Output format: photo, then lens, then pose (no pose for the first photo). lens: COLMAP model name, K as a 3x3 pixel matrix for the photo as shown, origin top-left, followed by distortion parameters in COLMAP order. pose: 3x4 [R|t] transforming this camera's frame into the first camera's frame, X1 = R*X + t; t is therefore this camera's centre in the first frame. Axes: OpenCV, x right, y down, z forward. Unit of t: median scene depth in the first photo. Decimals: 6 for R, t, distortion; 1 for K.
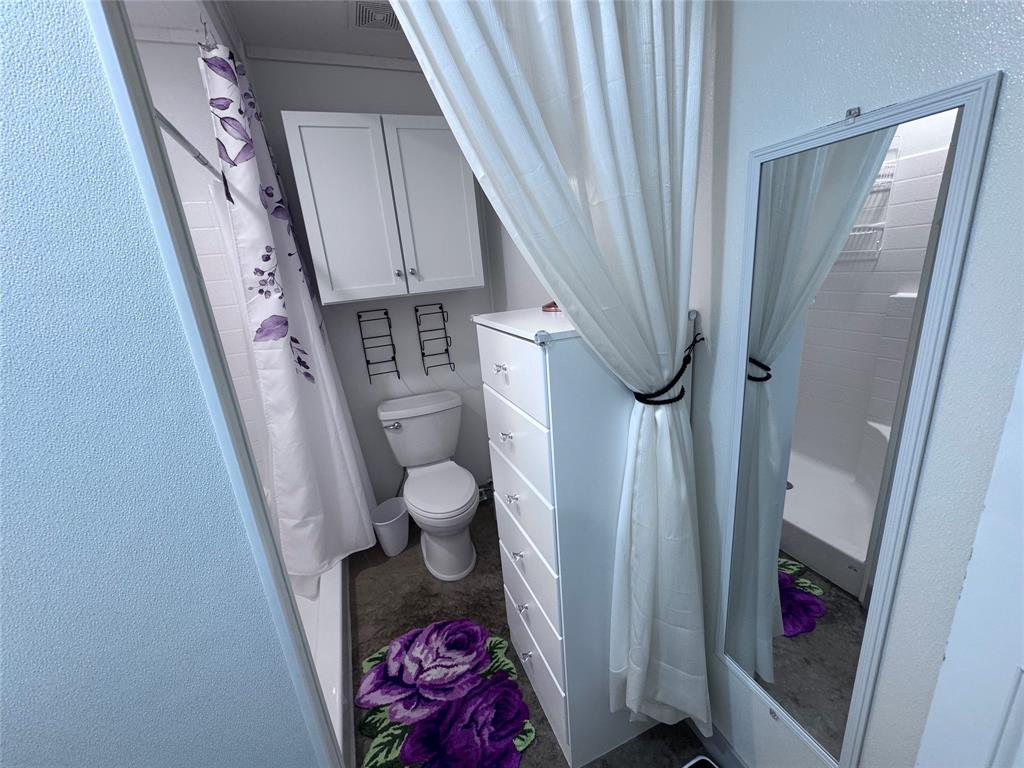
lens RADIAL K [[410.7, 0, 511.7], [0, 410.7, 383.4], [0, 0, 1]] dist [-0.002365, 0.000132]
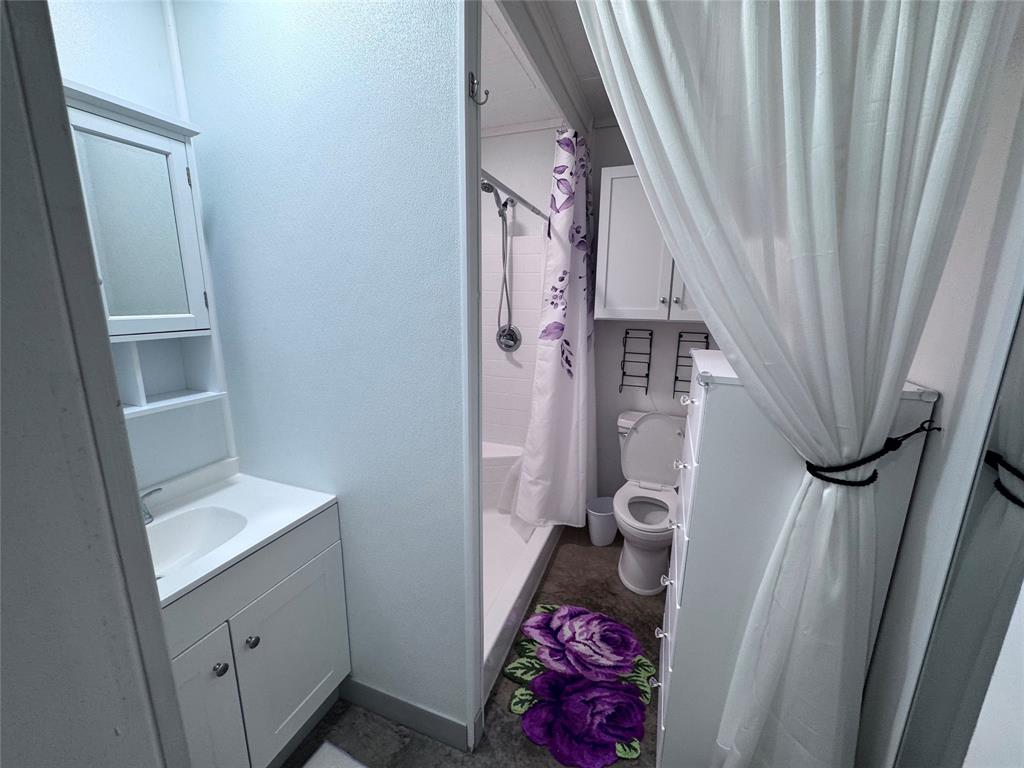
lens RADIAL K [[410.7, 0, 511.7], [0, 410.7, 383.4], [0, 0, 1]] dist [-0.002365, 0.000132]
pose [[0.731971, 0.236848, -0.638844, 0.215041], [-0.260723, 0.963637, 0.058534, -0.015370], [0.629477, 0.123716, 0.767107, -0.082523]]
